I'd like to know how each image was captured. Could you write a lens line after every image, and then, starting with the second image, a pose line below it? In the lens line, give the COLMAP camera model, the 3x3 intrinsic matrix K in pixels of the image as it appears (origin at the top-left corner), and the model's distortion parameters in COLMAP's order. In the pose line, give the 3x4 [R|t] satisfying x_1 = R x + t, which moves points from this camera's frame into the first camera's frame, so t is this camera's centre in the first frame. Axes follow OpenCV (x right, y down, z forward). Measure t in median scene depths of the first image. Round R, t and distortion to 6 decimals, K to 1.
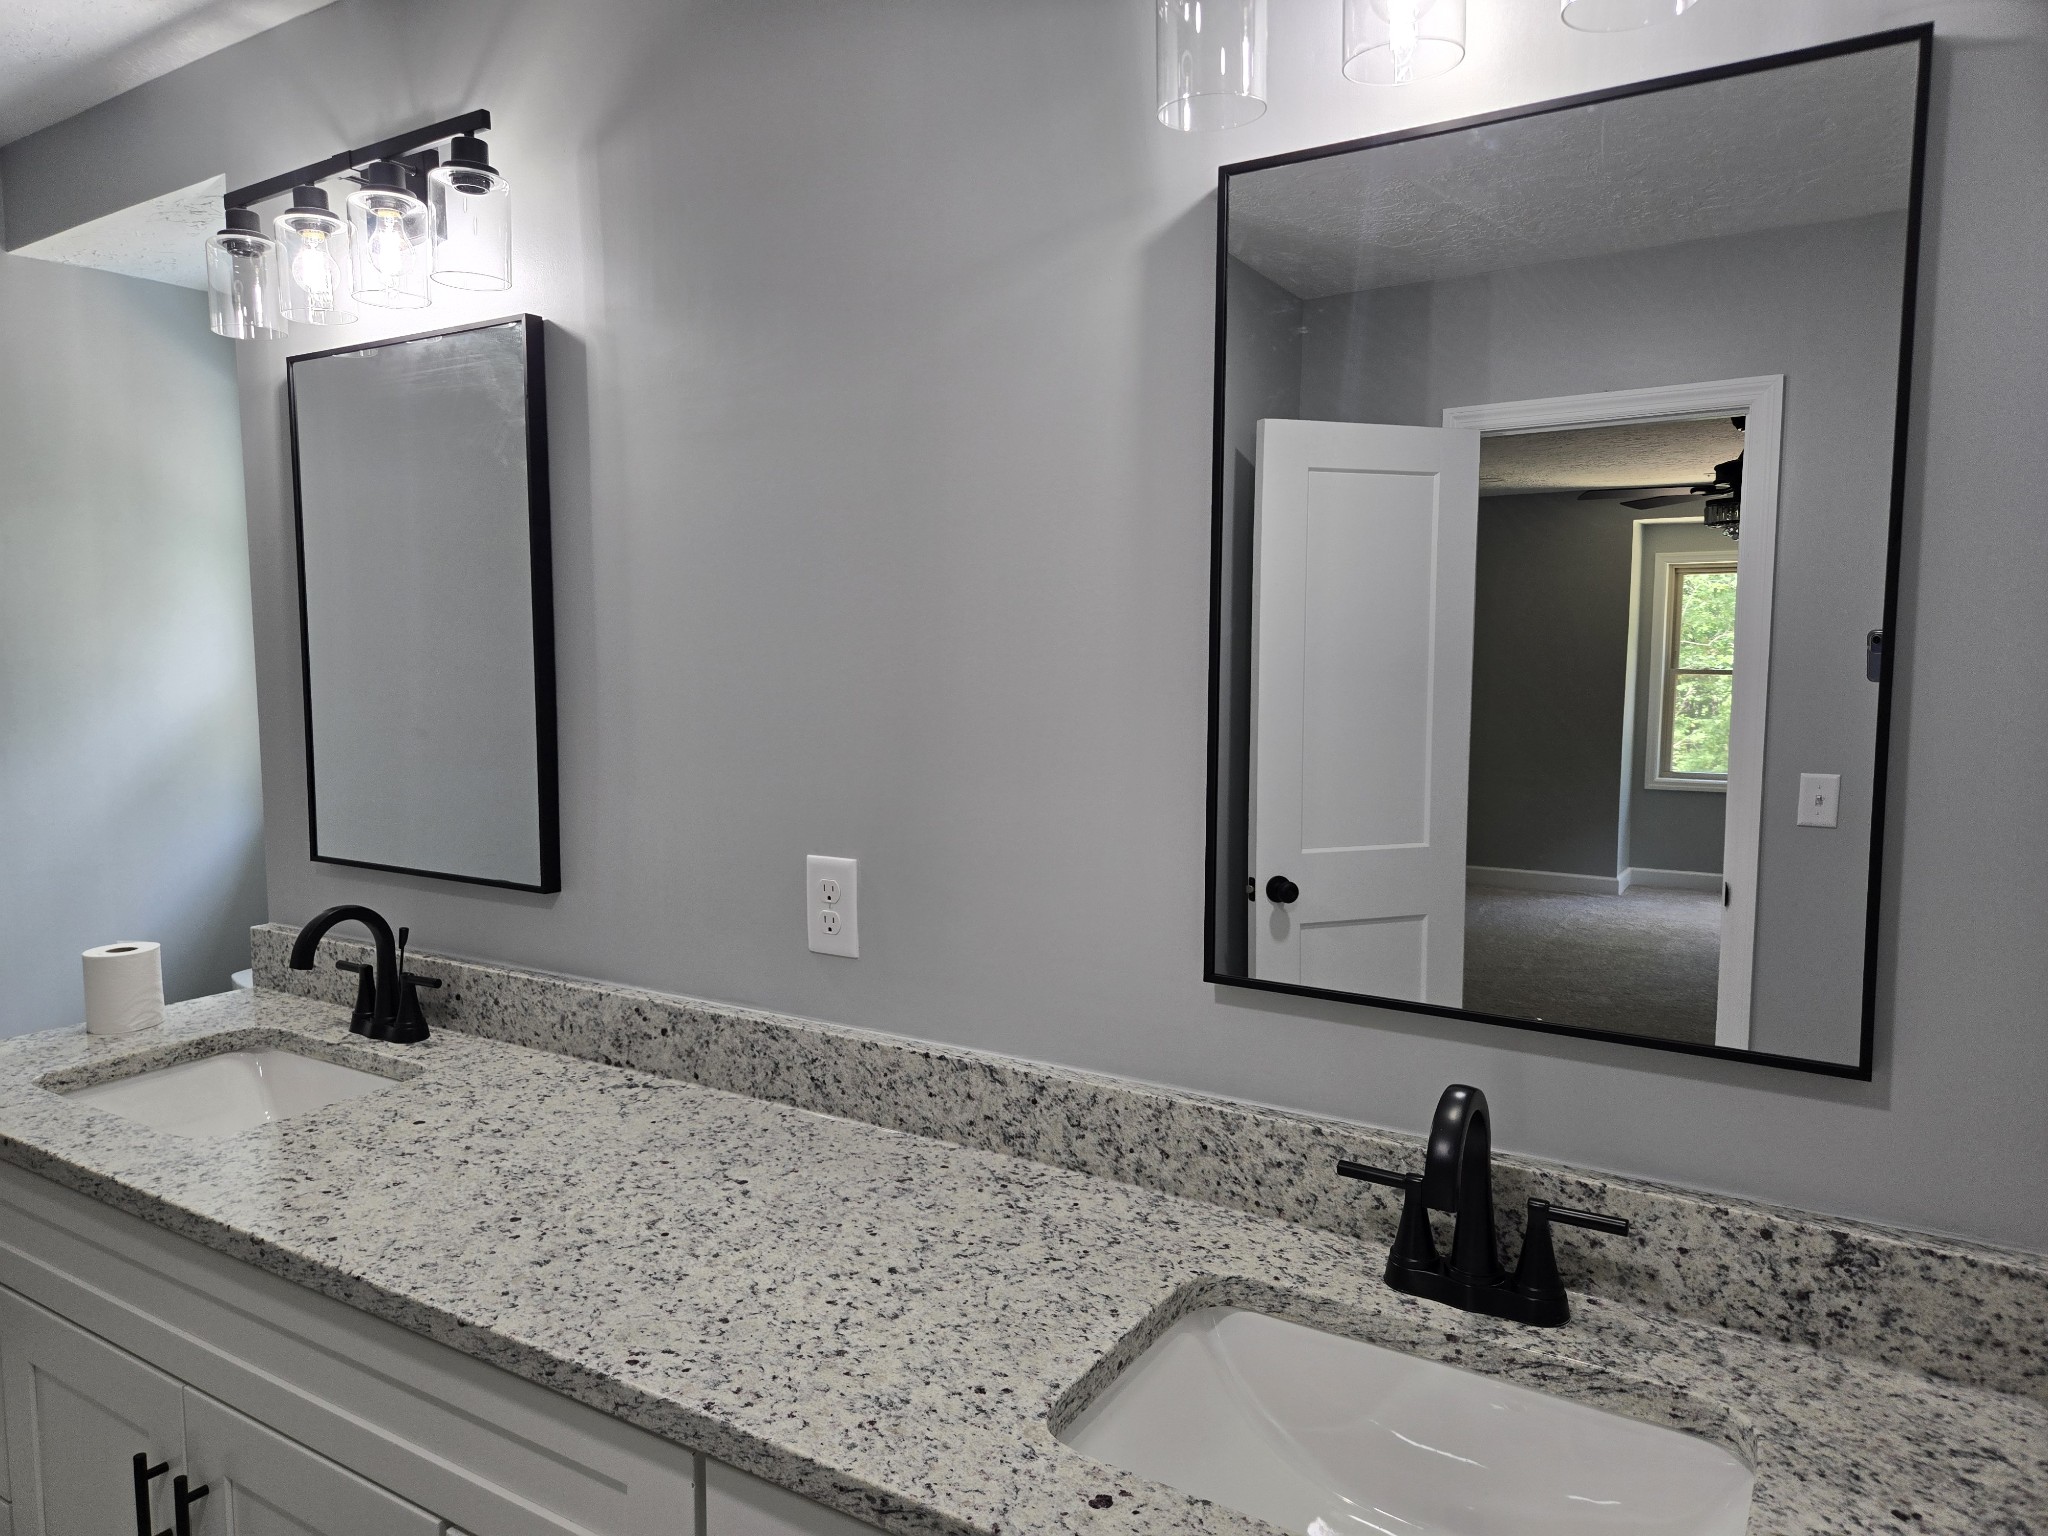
lens RADIAL K [[1380.1, 0, 1036.6], [0, 1380.1, 753.2], [0, 0, 1]] dist [0.009778, -0.009518]
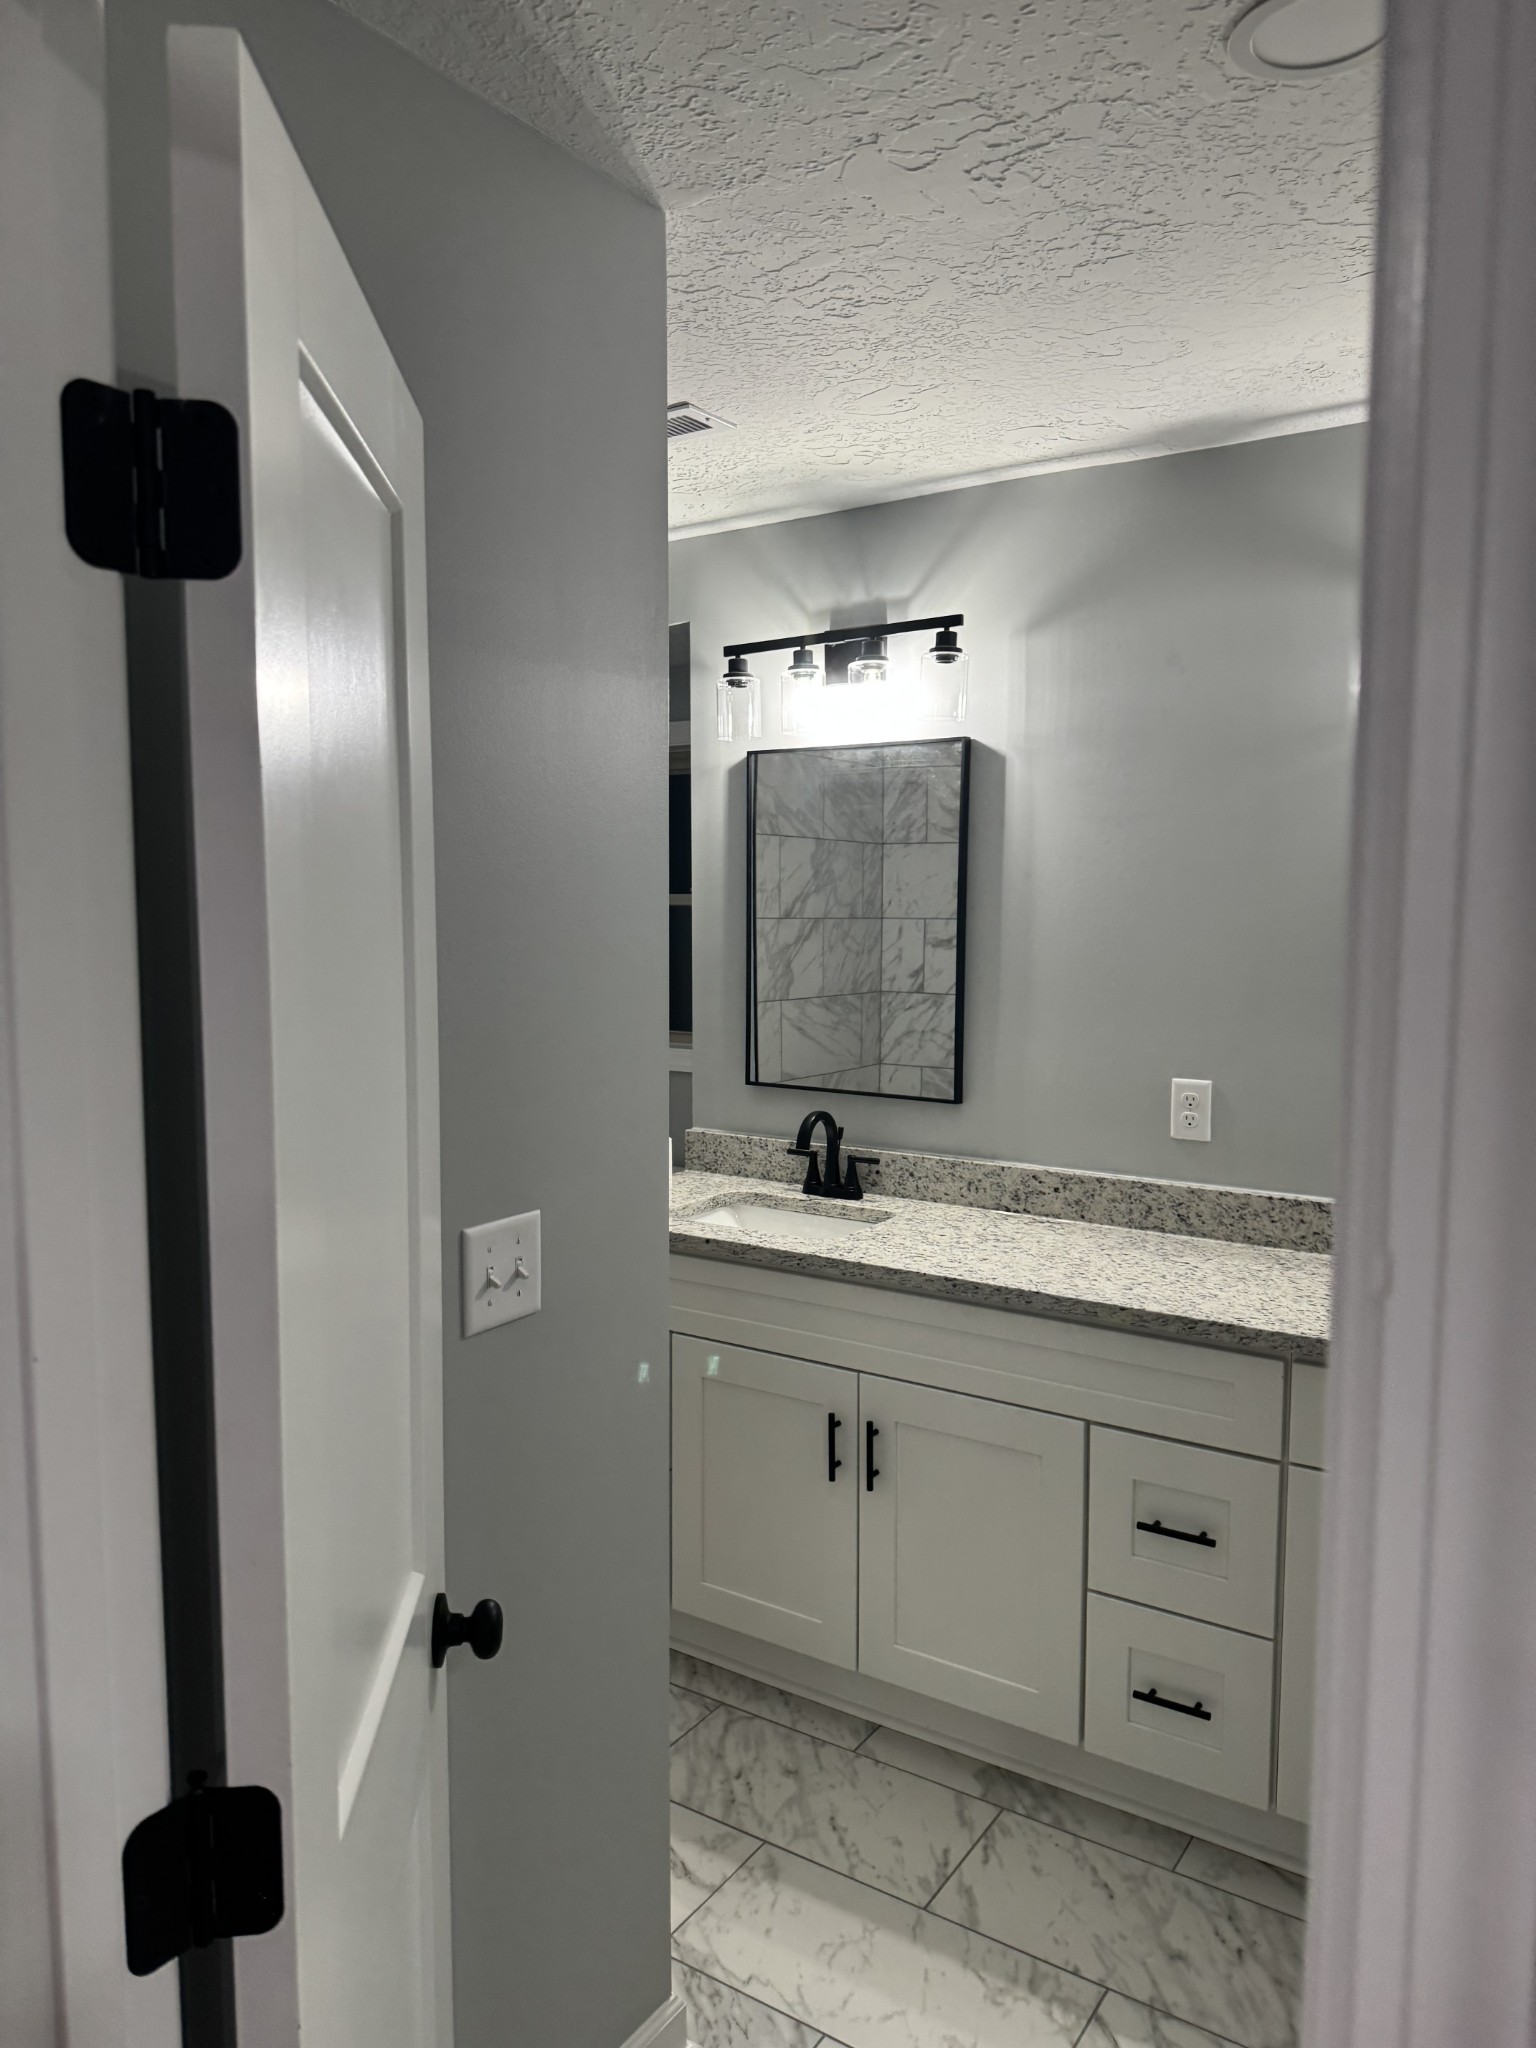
lens RADIAL K [[1380.1, 0, 753.0], [0, 1380.1, 1037.2], [0, 0, 1]] dist [0.009778, -0.009518]
pose [[0.997336, 0.010561, -0.072180, -0.524492], [-0.009438, 0.999829, 0.015882, 0.003423], [0.072336, -0.015159, 0.997265, -0.635394]]
